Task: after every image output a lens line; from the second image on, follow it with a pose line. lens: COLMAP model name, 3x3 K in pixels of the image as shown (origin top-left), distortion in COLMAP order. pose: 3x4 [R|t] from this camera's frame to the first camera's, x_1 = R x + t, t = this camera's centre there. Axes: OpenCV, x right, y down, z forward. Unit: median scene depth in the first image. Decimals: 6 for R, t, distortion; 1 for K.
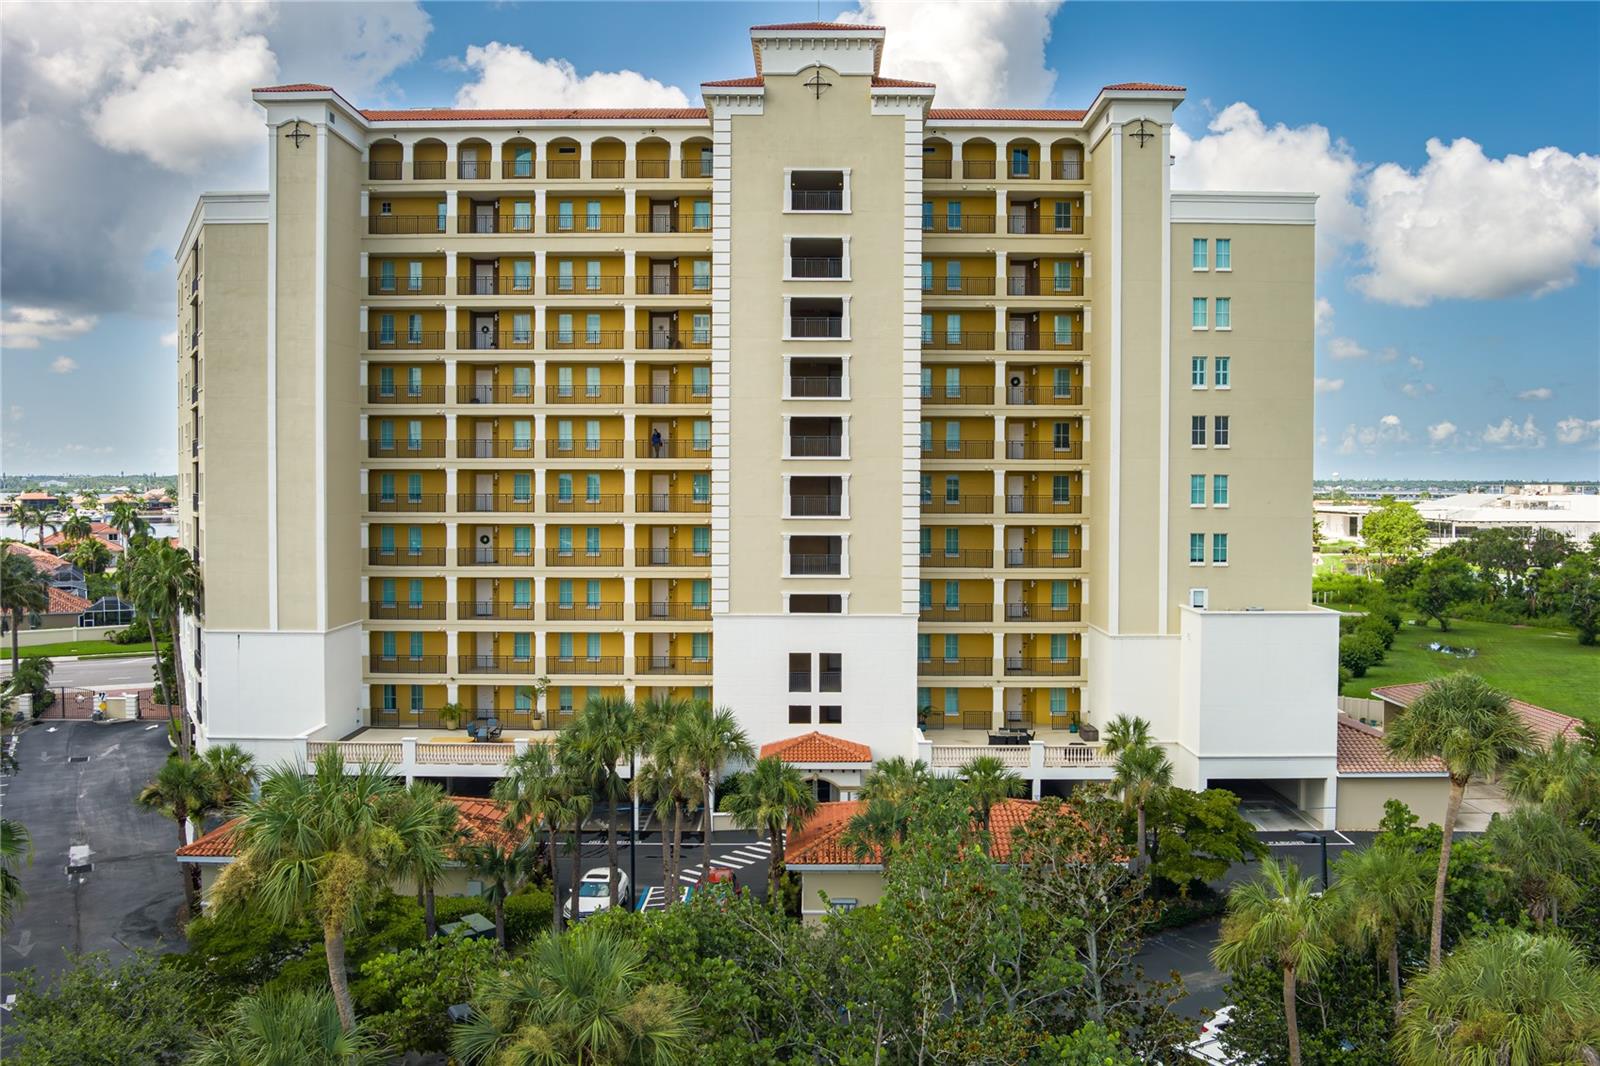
lens RADIAL K [[1278.9, 0, 795.7], [0, 1278.9, 504.5], [0, 0, 1]] dist [-0.061441, 0.000789]
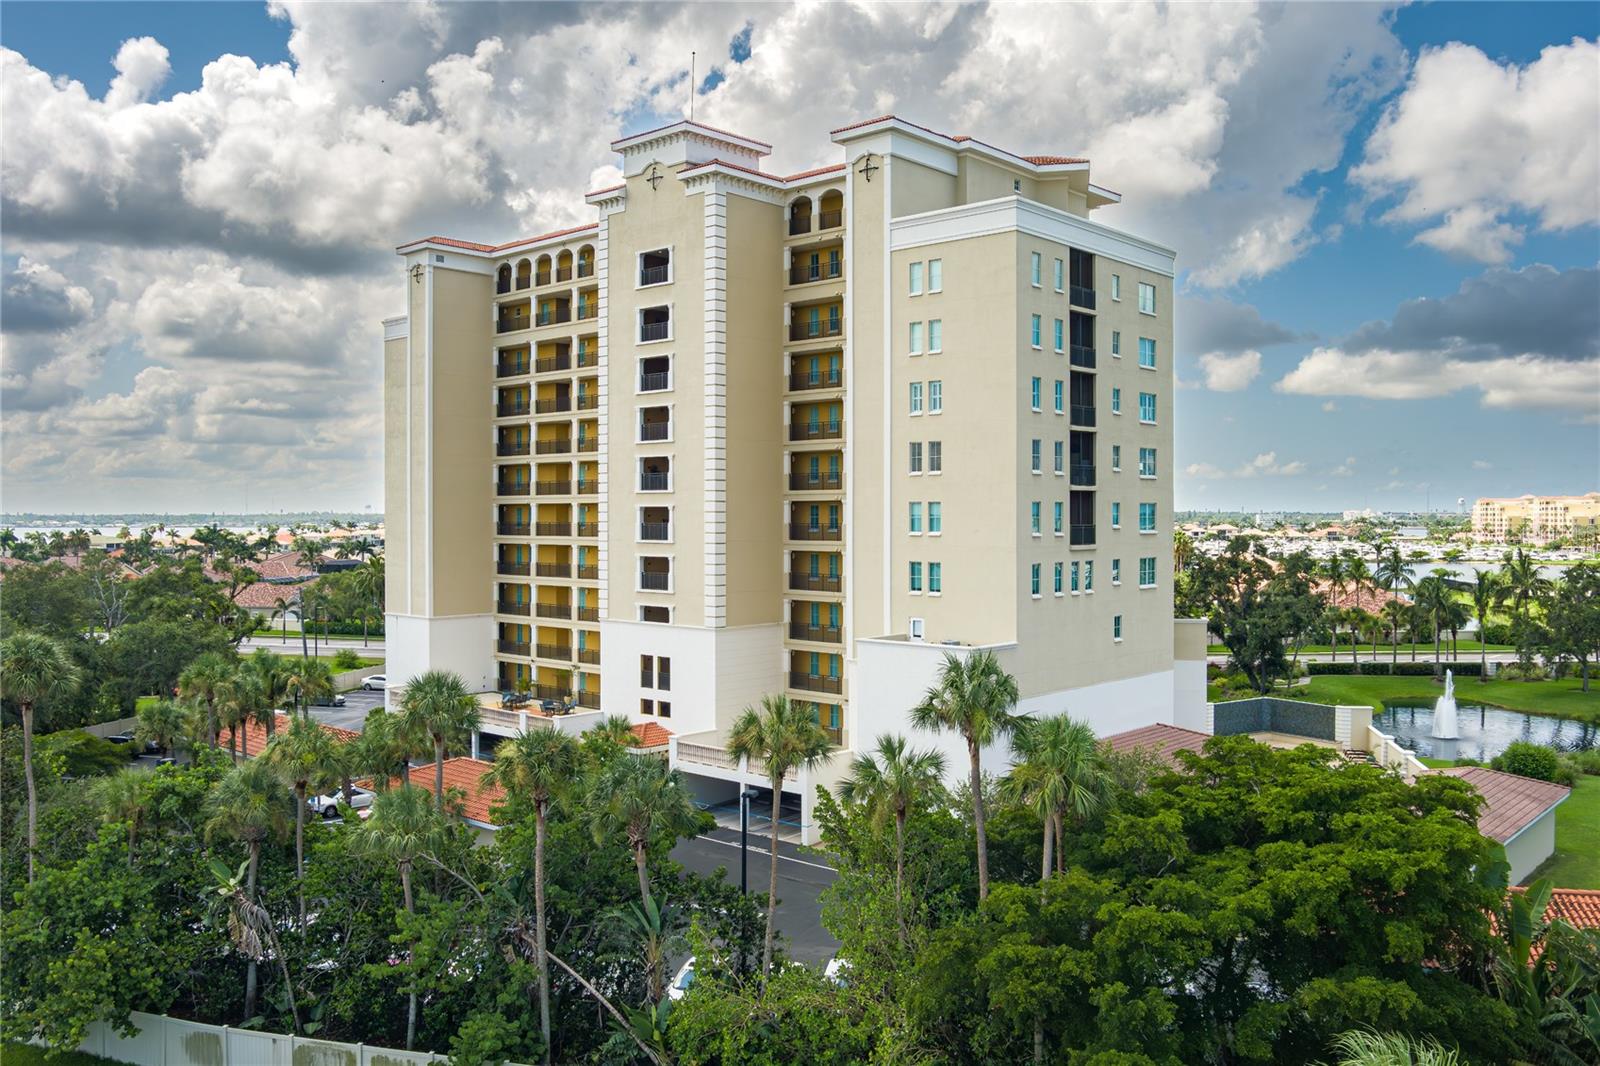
lens RADIAL K [[1286.1, 0, 800.0], [0, 1286.1, 533.0], [0, 0, 1]] dist [-0.071098, 0.022333]
pose [[0.749820, 0.005743, -0.661618, 0.903336], [-0.014033, 0.999875, -0.007225, 0.008893], [0.661494, 0.014702, 0.749807, 0.193530]]
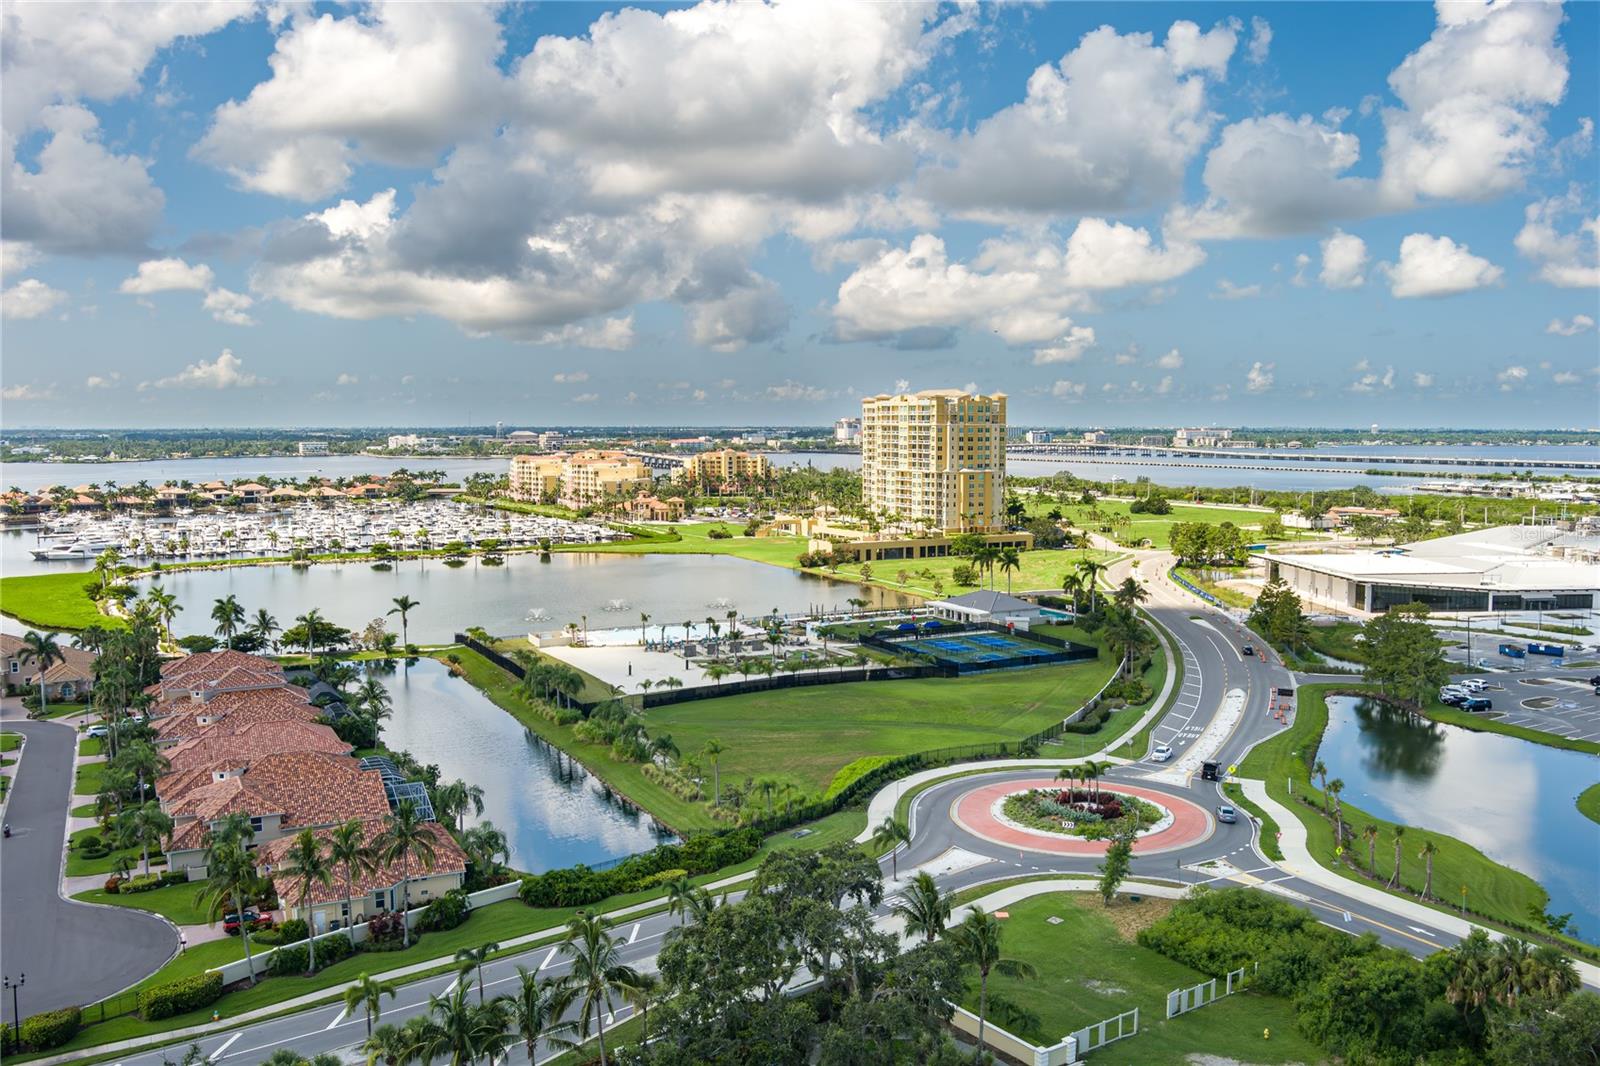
lens RADIAL K [[1311.0, 0, 796.3], [0, 1311.0, 532.6], [0, 0, 1]] dist [-0.070528, 0.008894]
pose [[0.999805, -0.006092, -0.018803, 0.665451], [0.007159, 0.998335, 0.057231, -0.432911], [0.018423, -0.057355, 0.998184, 1.227158]]
